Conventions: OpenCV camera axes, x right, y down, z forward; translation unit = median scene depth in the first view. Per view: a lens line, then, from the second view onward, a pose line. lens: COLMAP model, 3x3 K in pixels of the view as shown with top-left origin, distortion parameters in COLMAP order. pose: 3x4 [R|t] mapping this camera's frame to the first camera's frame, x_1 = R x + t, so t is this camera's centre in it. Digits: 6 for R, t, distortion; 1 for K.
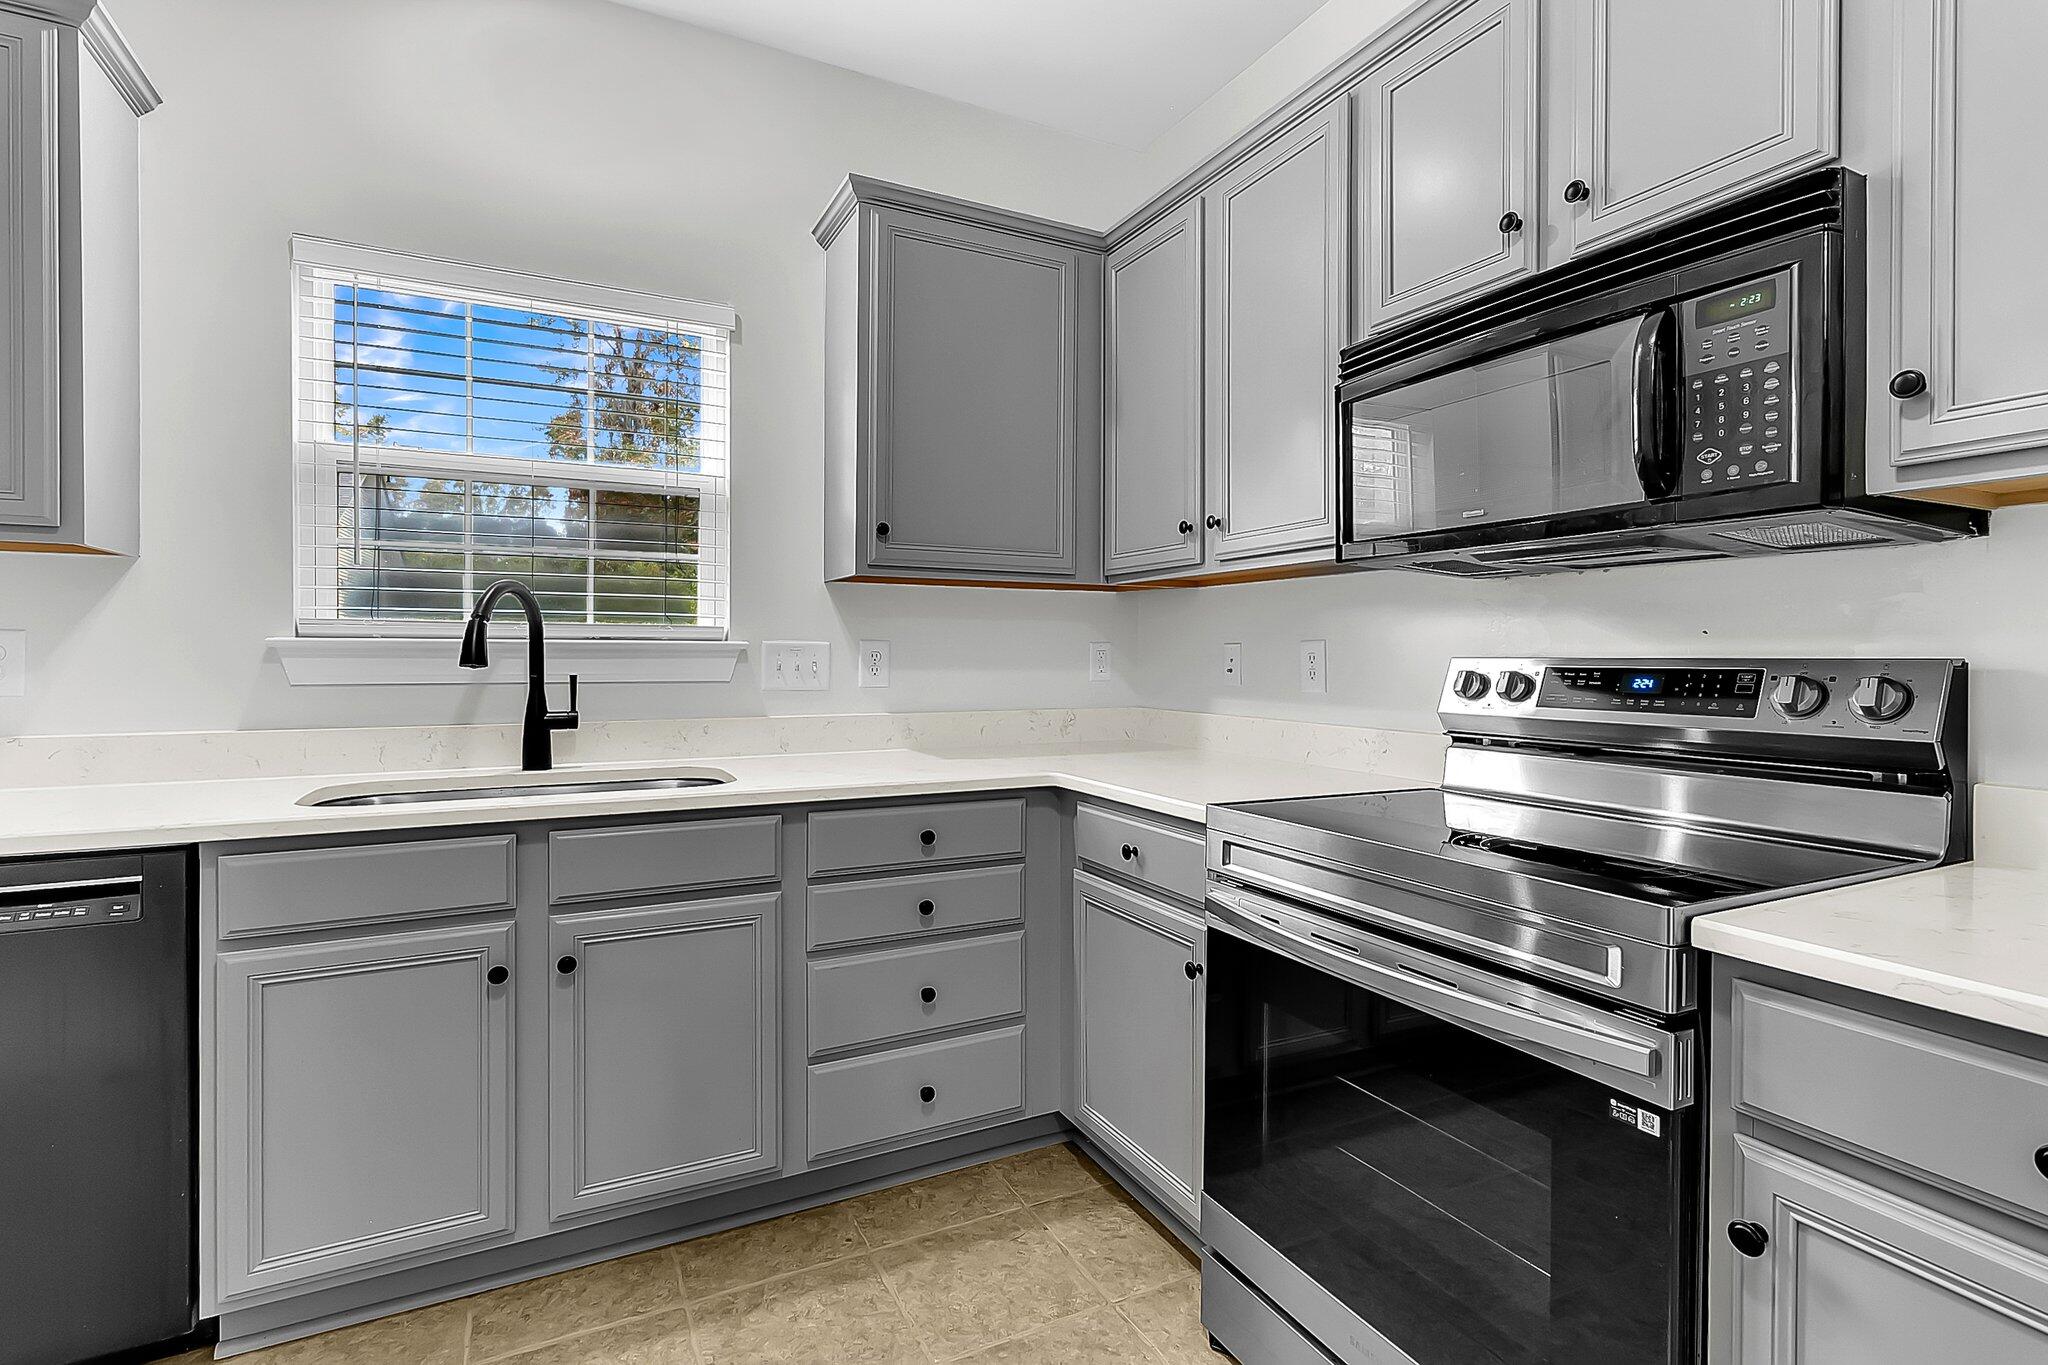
lens RADIAL K [[920.5, 0, 987.4], [0, 920.5, 657.7], [0, 0, 1]] dist [-0.000194, 0.000066]
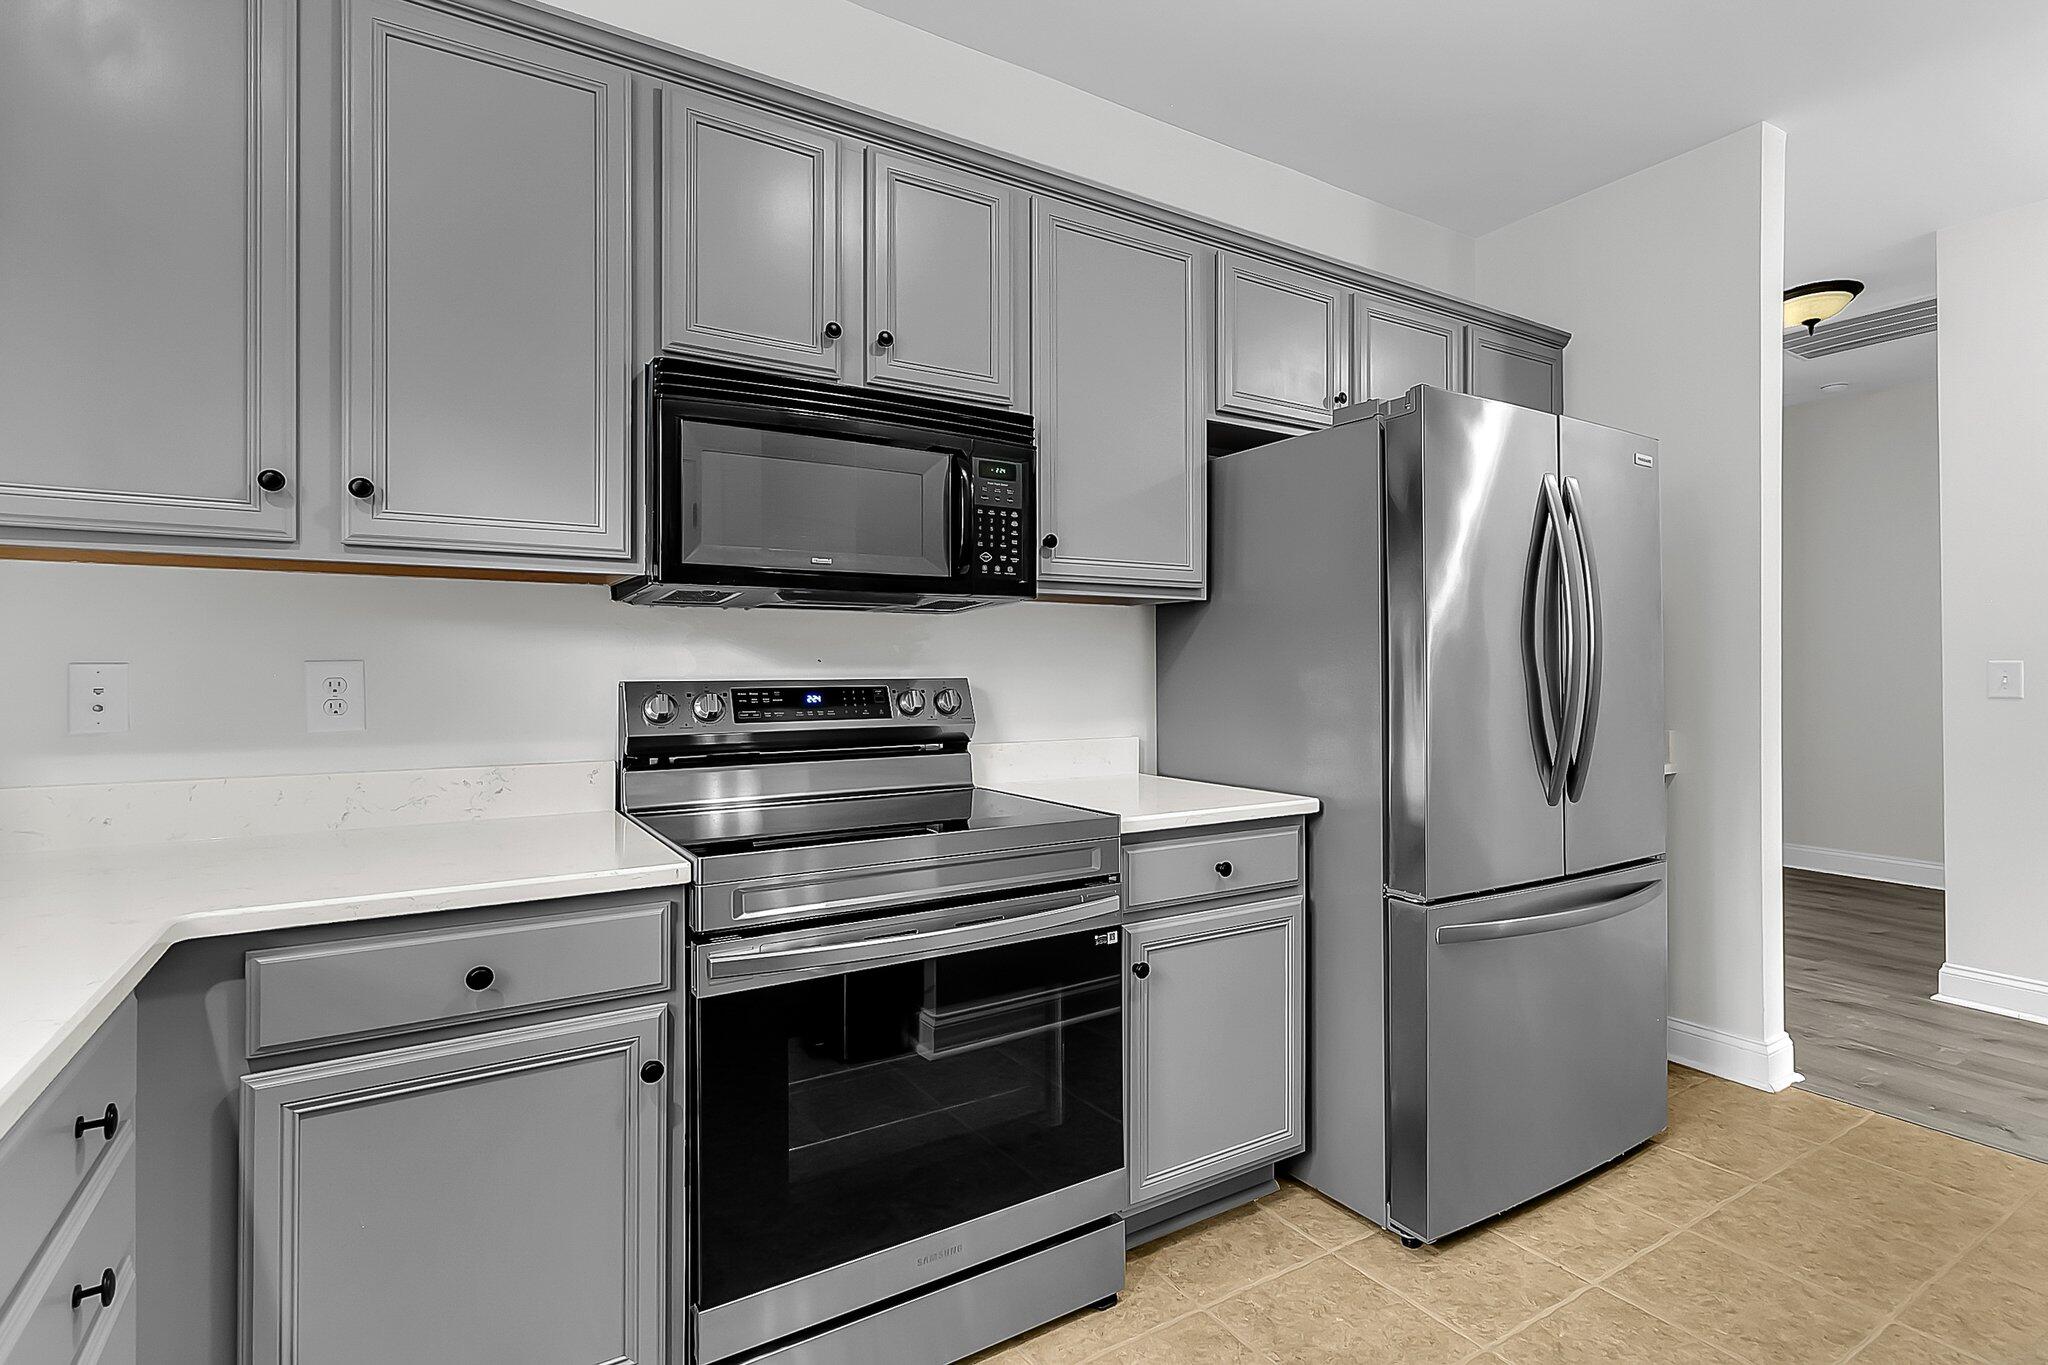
lens RADIAL K [[956.2, 0, 1038.3], [0, 956.2, 660.8], [0, 0, 1]] dist [-0.000787, 0.000130]
pose [[-0.075331, 0.005135, 0.997145, -0.729687], [0.005215, 0.999975, -0.004755, -0.019692], [-0.997145, 0.004842, -0.075356, 0.816627]]
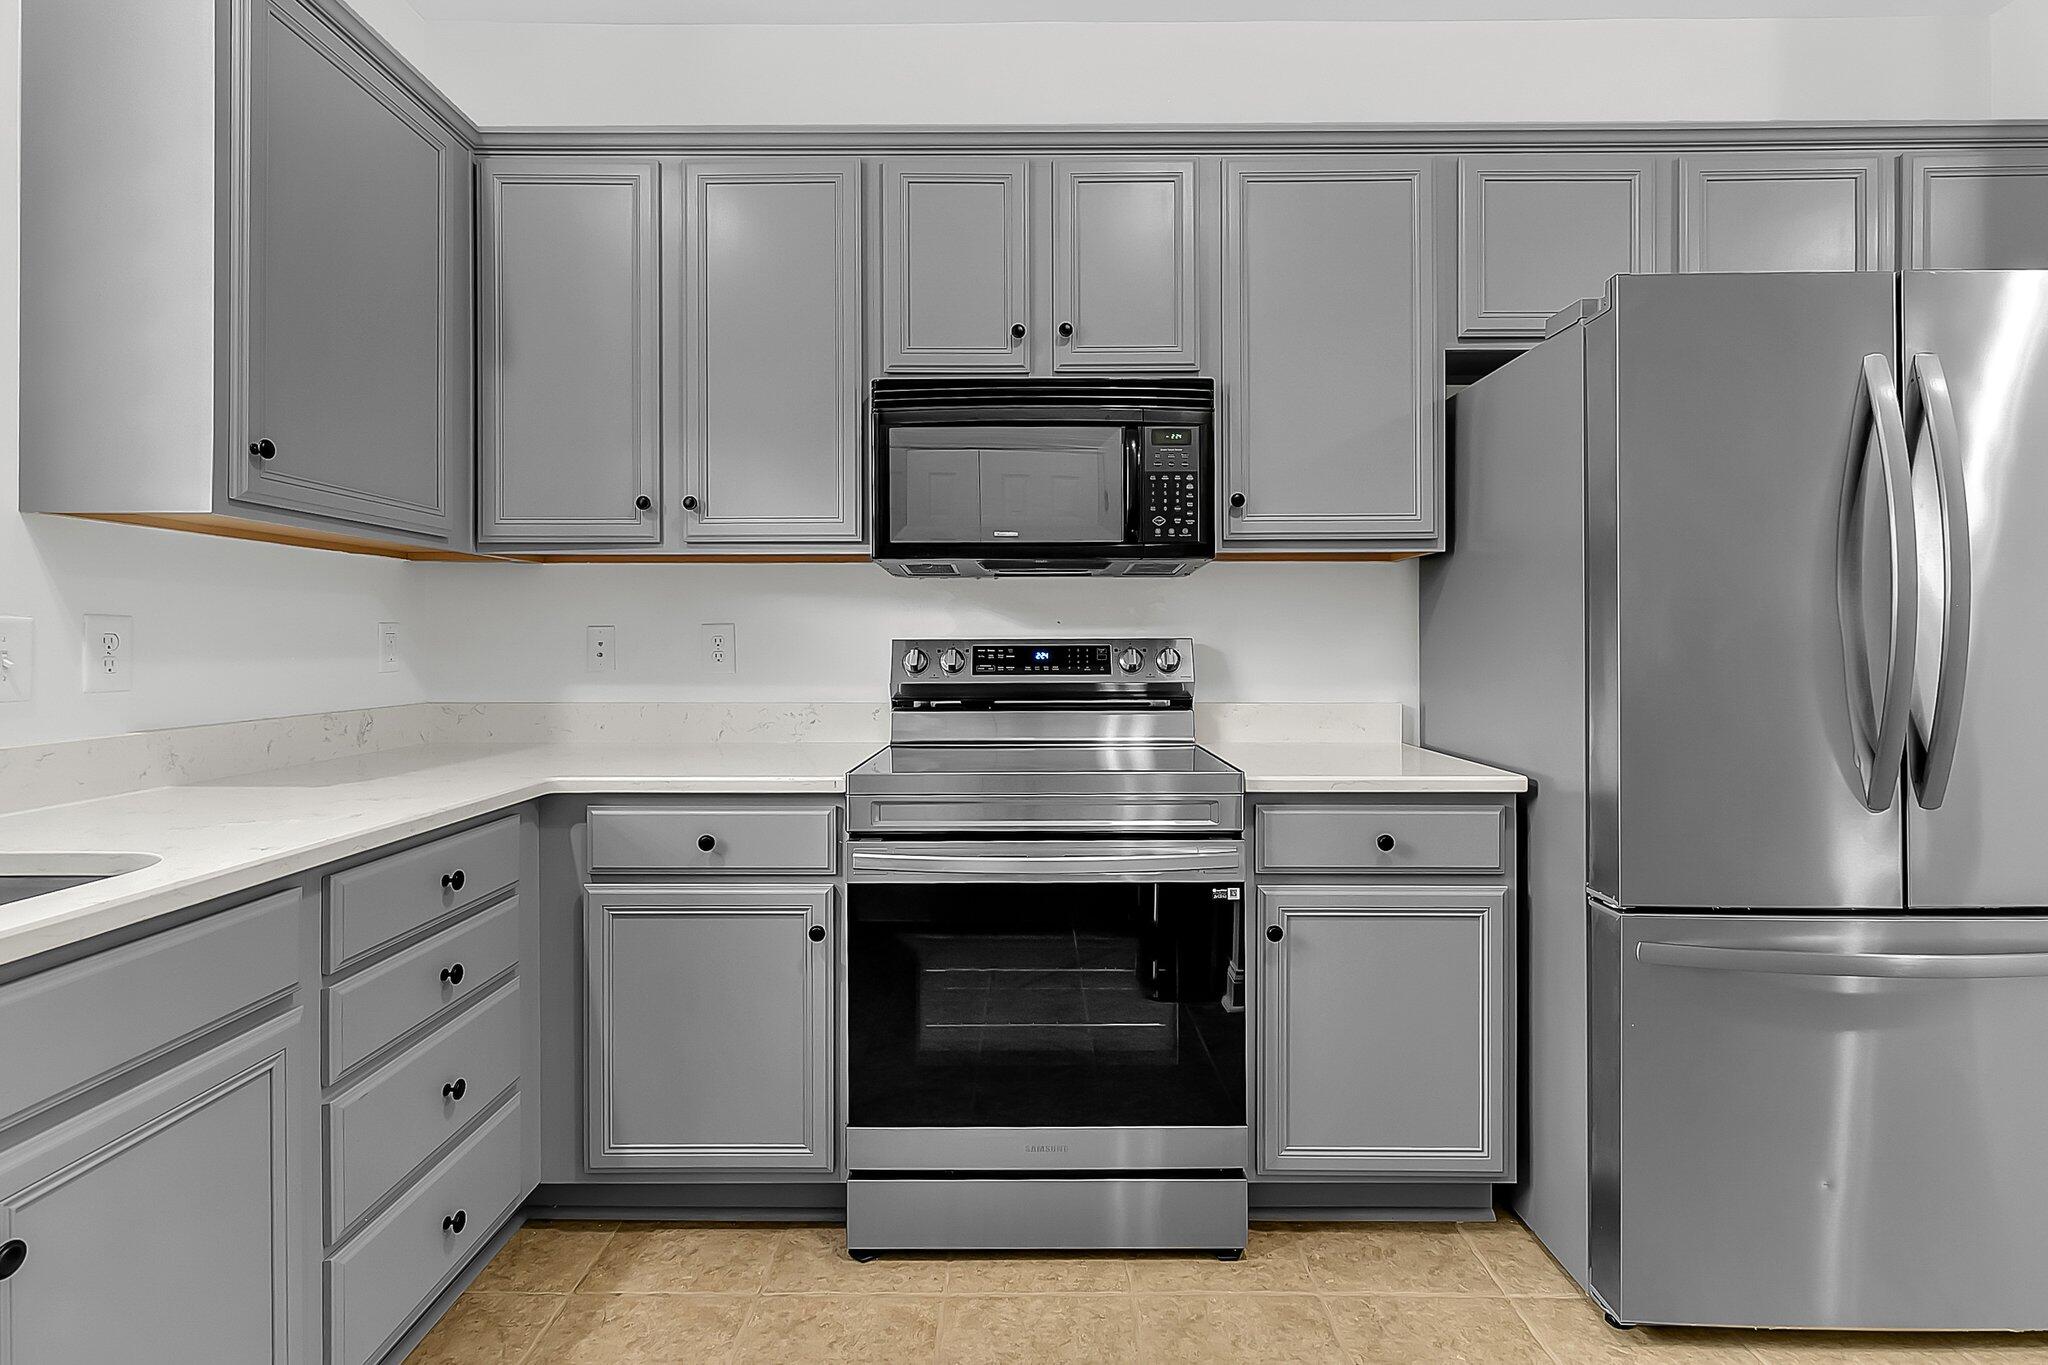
lens RADIAL K [[964.4, 0, 1019.0], [0, 964.4, 637.4], [0, 0, 1]] dist [0.000004, 0.000174]
pose [[0.472729, -0.000791, 0.881208, -0.733798], [0.005612, 0.999982, -0.002113, 0.001281], [-0.881190, 0.005944, 0.472725, 0.298372]]
